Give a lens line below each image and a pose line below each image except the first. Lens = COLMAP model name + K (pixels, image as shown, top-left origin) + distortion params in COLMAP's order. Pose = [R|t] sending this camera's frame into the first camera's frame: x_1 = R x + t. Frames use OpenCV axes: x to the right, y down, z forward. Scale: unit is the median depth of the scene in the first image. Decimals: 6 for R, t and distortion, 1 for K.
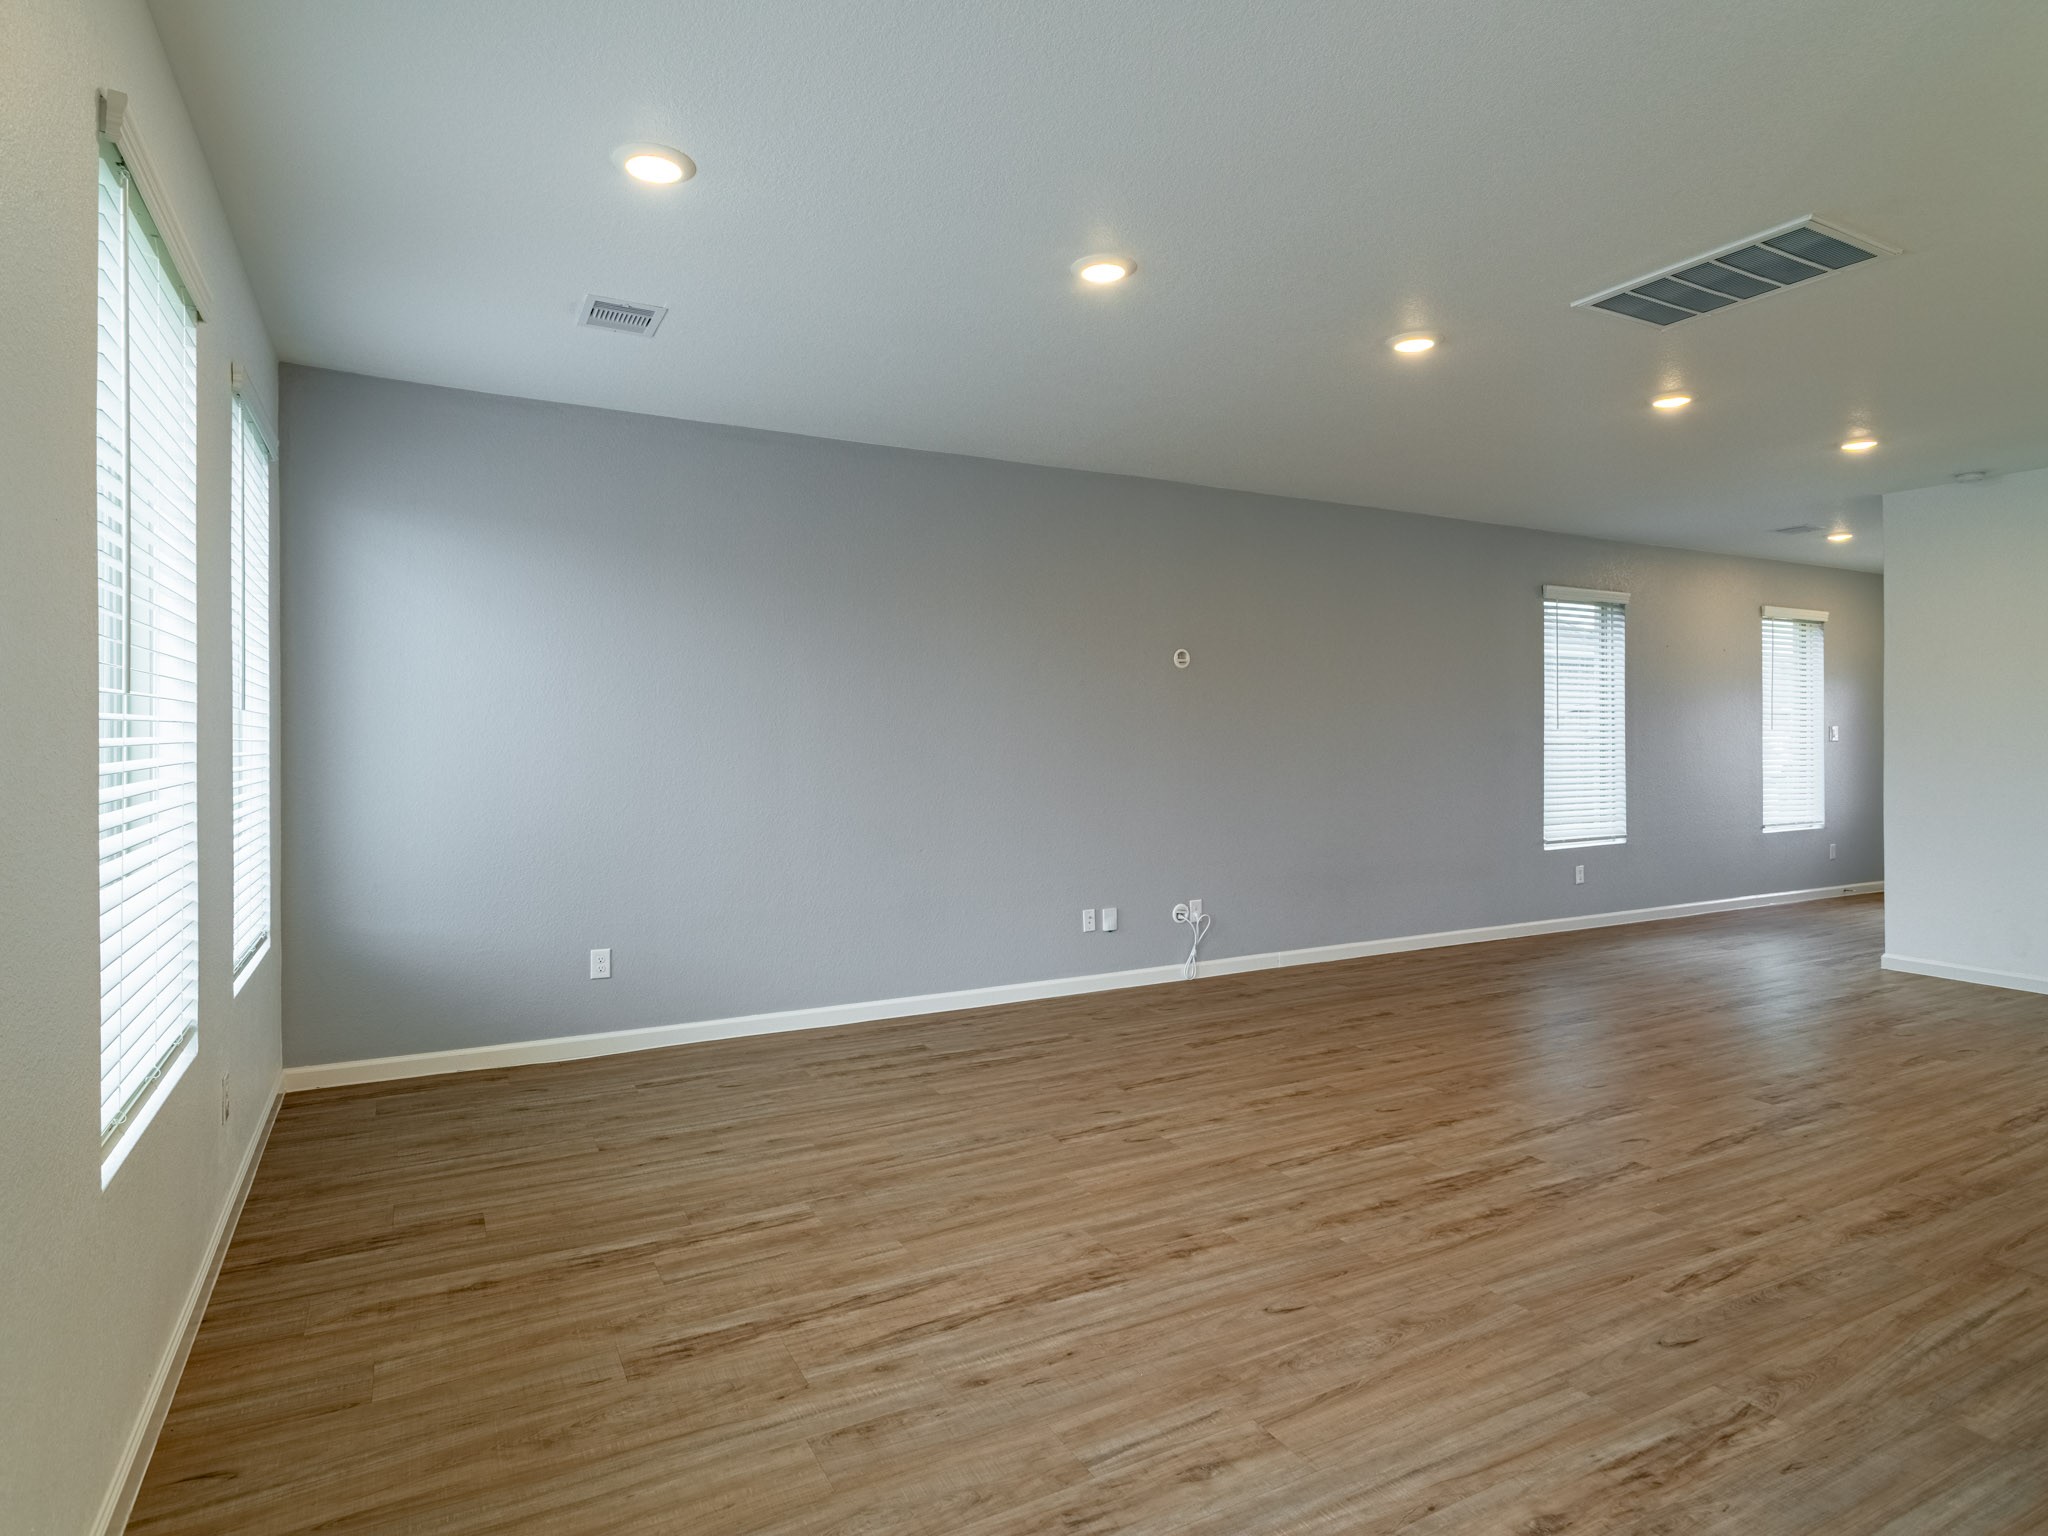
lens RADIAL K [[1092.5, 0, 1037.6], [0, 1092.5, 727.0], [0, 0, 1]] dist [-0.002724, 0.005026]
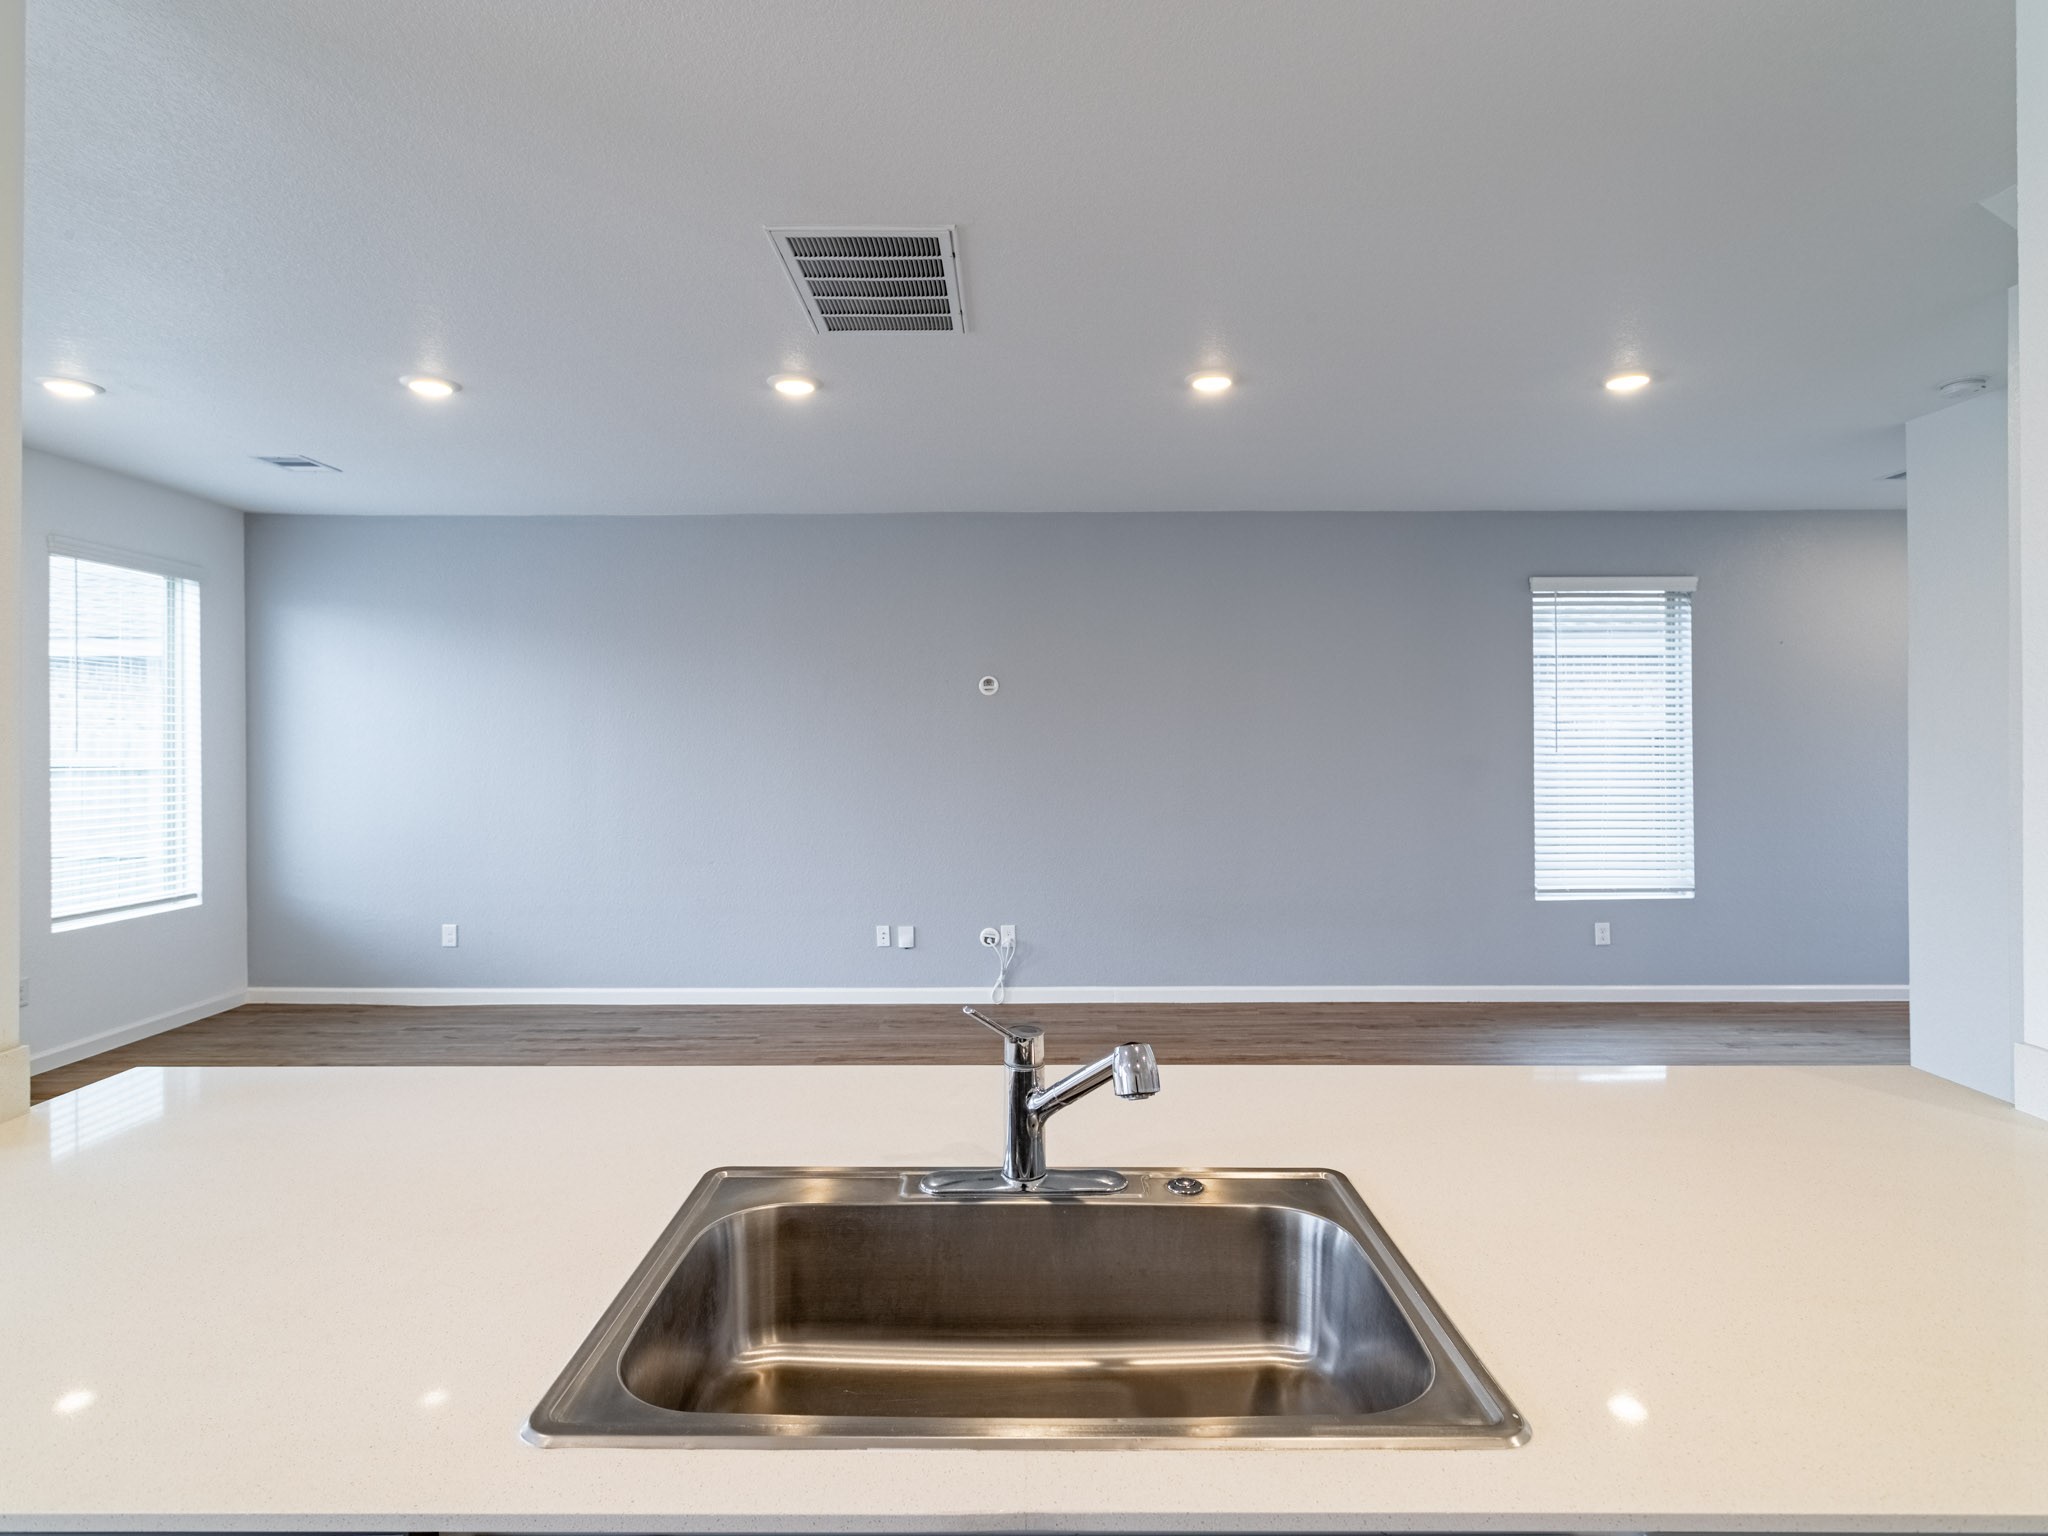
lens RADIAL K [[1092.5, 0, 1051.1], [0, 1092.5, 758.4], [0, 0, 1]] dist [-0.002724, 0.005026]
pose [[0.889255, 0.008296, -0.457336, 1.086282], [0.003980, 0.999657, 0.025871, -0.035447], [0.457394, -0.024826, 0.888918, 0.219607]]
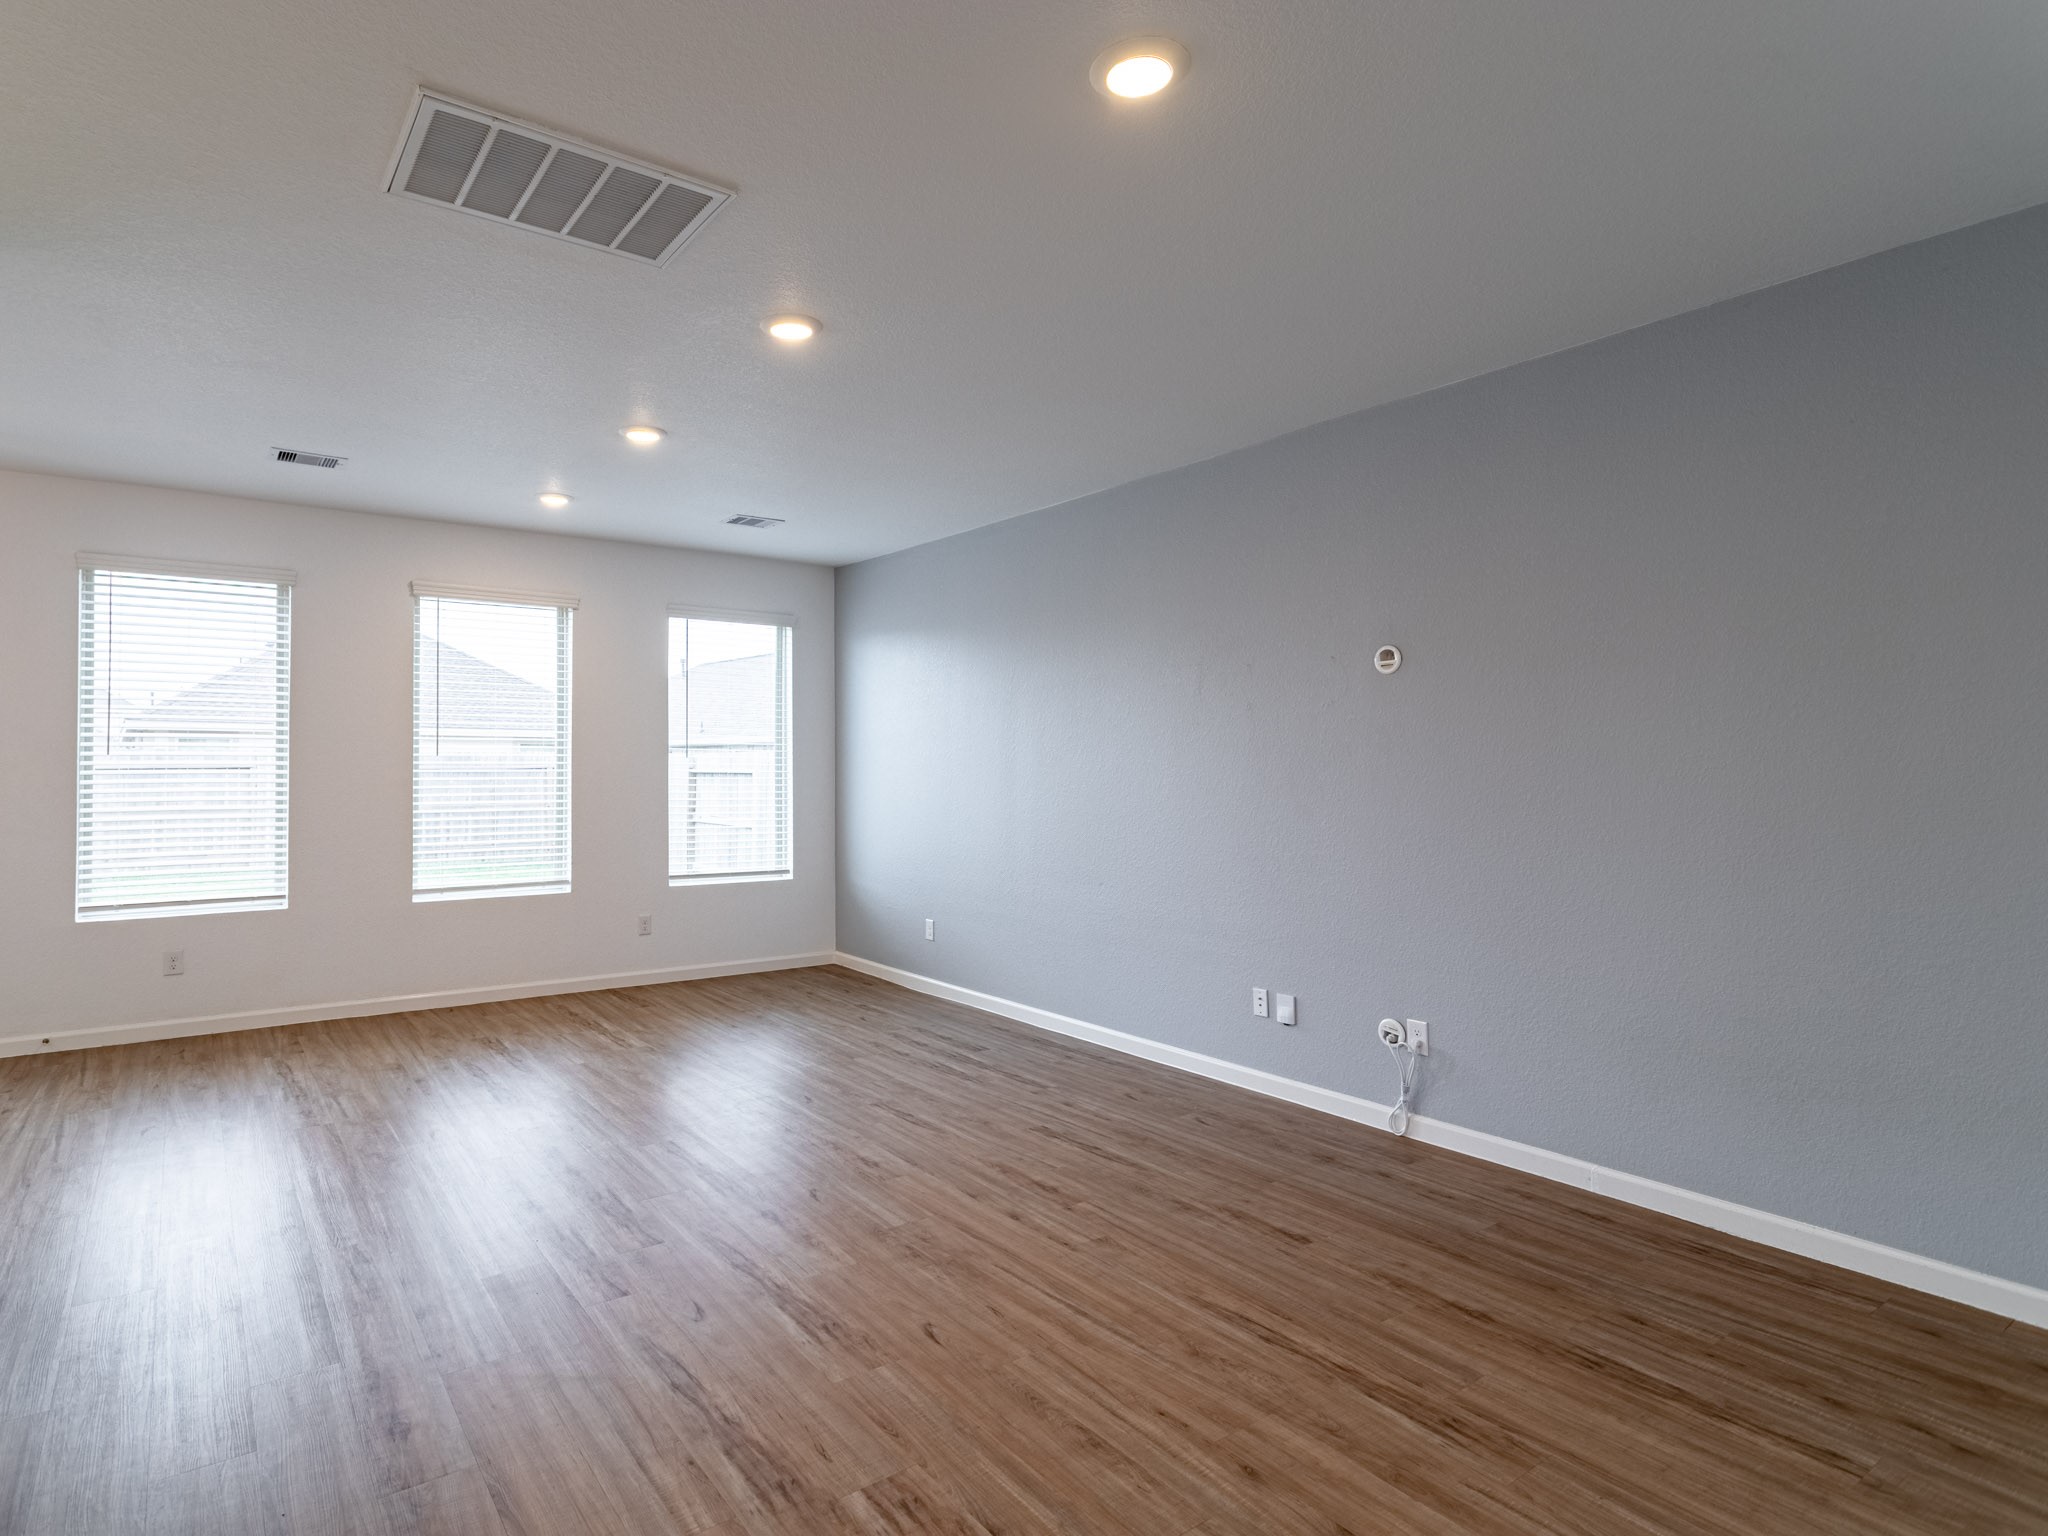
lens RADIAL K [[1092.5, 0, 928.3], [0, 1092.5, 751.6], [0, 0, 1]] dist [-0.002724, 0.005026]
pose [[0.114051, -0.014718, -0.993366, 1.315017], [0.004680, 0.999887, -0.014277, 0.006003], [0.993464, -0.003021, 0.114107, 1.074092]]
